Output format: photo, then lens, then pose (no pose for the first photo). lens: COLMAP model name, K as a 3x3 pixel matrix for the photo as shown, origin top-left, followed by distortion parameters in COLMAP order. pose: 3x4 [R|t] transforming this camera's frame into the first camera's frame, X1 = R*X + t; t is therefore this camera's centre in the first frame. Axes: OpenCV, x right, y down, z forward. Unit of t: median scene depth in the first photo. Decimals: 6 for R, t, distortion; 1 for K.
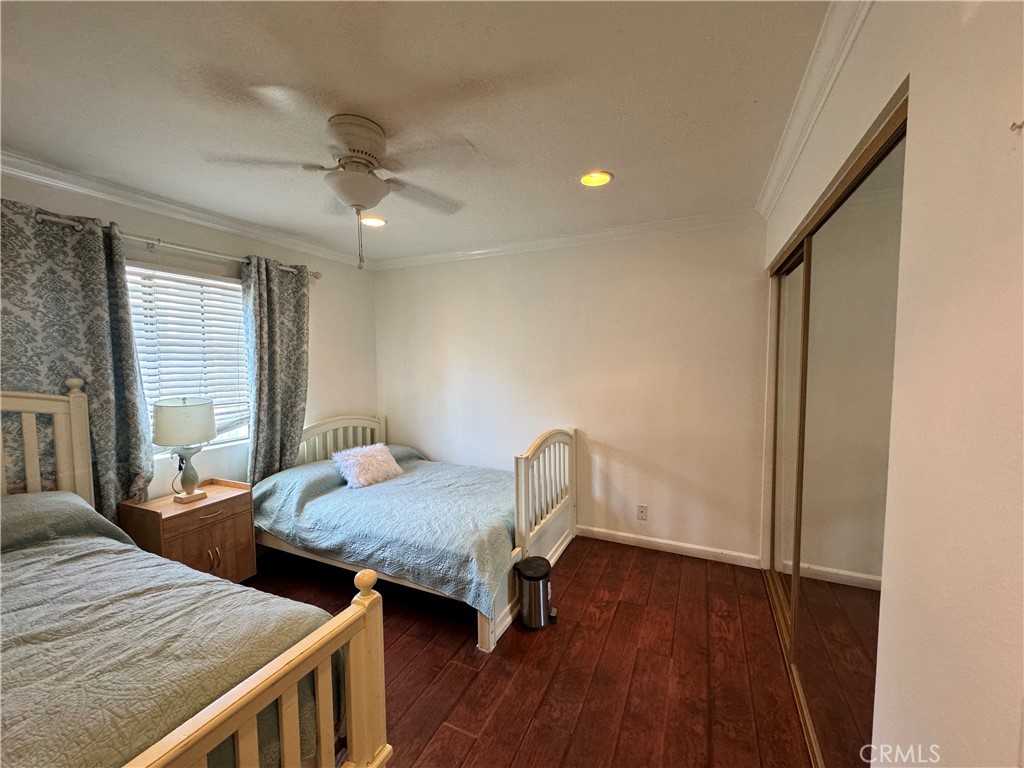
lens RADIAL K [[407.5, 0, 512.9], [0, 407.5, 383.1], [0, 0, 1]] dist [-0.002355, 0.000208]
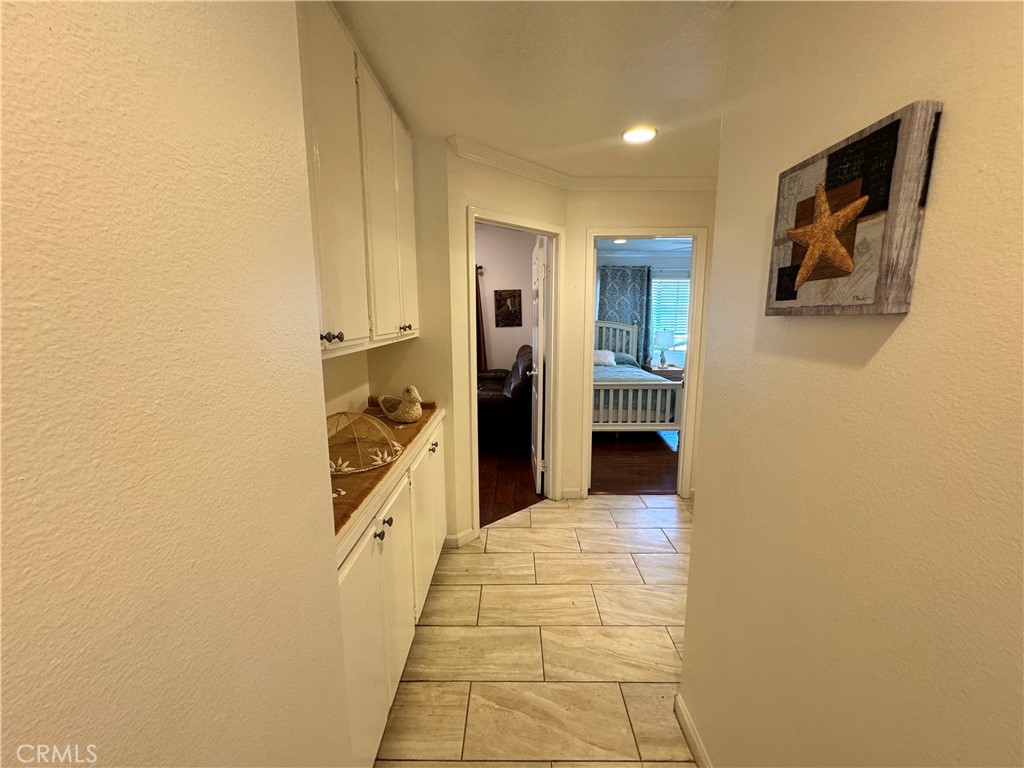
lens RADIAL K [[407.5, 0, 512.9], [0, 407.5, 383.1], [0, 0, 1]] dist [-0.002355, 0.000208]
pose [[0.419840, 0.148761, -0.895324, 1.268082], [-0.056954, 0.988850, 0.137593, 0.082531], [0.905809, -0.006775, 0.423631, -1.070547]]
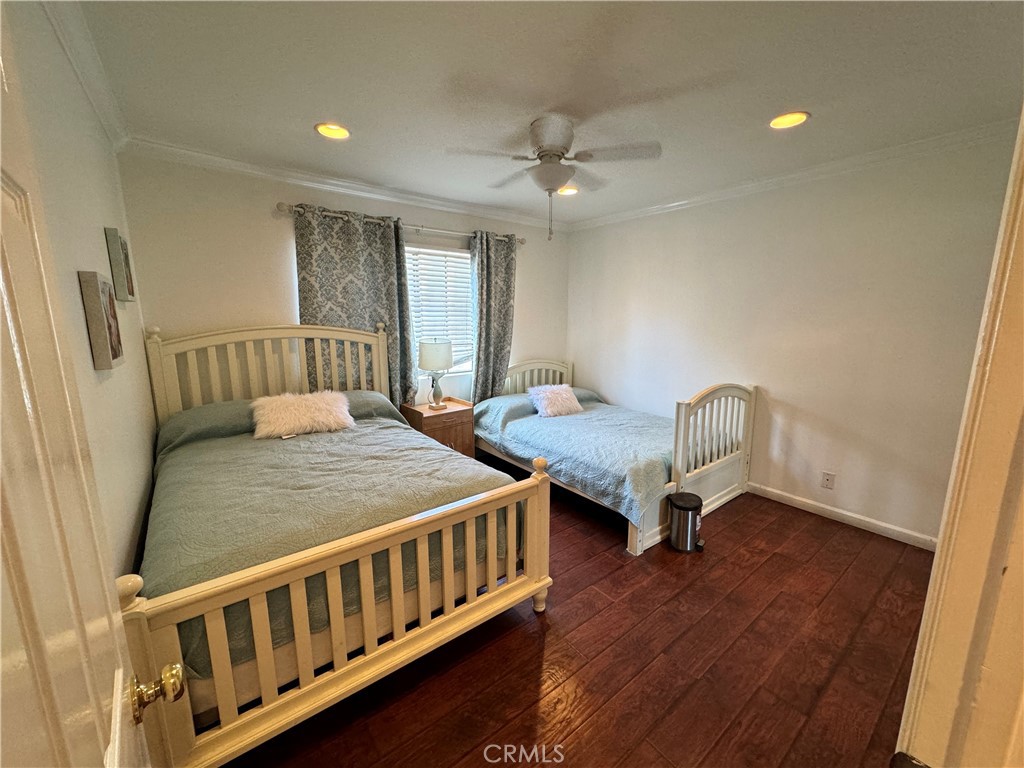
lens RADIAL K [[407.5, 0, 512.9], [0, 407.5, 383.1], [0, 0, 1]] dist [-0.002355, 0.000208]
pose [[0.889149, 0.083584, -0.449920, 0.107244], [-0.033516, 0.992432, 0.118134, 0.015867], [0.456389, -0.089959, 0.885221, -0.180158]]
